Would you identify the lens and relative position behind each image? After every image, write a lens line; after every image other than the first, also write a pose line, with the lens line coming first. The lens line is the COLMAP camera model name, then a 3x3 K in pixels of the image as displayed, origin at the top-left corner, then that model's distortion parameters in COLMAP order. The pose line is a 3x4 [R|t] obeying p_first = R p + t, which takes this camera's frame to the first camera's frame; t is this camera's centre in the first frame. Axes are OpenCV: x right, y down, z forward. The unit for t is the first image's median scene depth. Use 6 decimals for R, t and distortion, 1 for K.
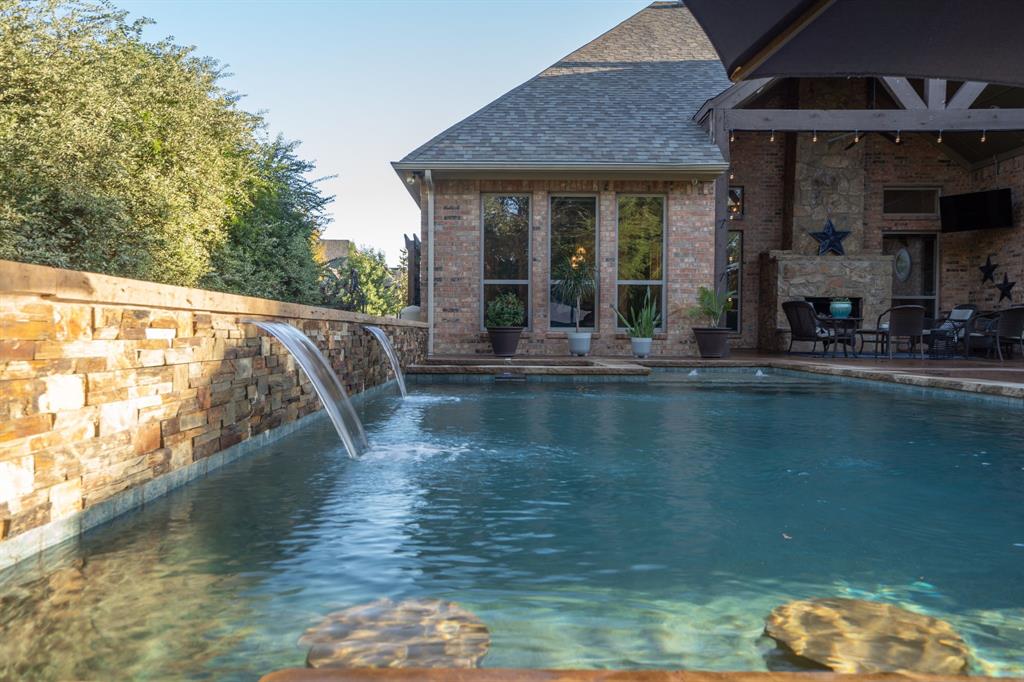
lens RADIAL K [[774.9, 0, 512.0], [0, 774.9, 341.0], [0, 0, 1]] dist [0.004419, 0.054682]
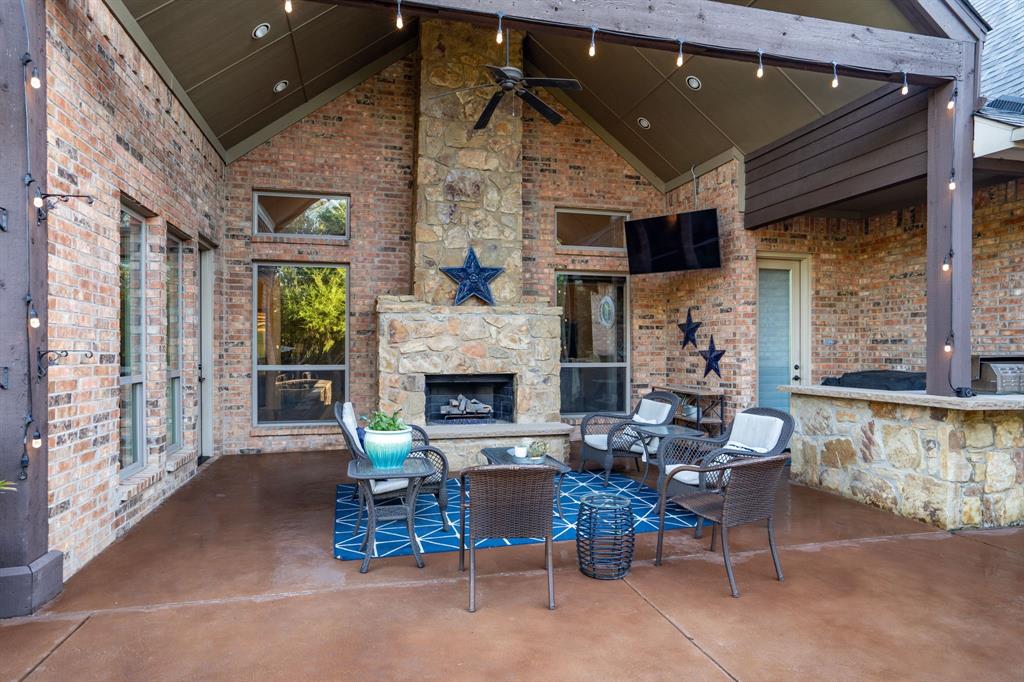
lens RADIAL K [[586.9, 0, 512.0], [0, 586.9, 341.0], [0, 0, 1]] dist [-0.033804, 0.000022]
pose [[0.965326, -0.003747, 0.261022, 0.314795], [0.011089, 0.999583, -0.026661, -0.067553], [-0.260813, 0.028631, 0.964965, 0.529702]]
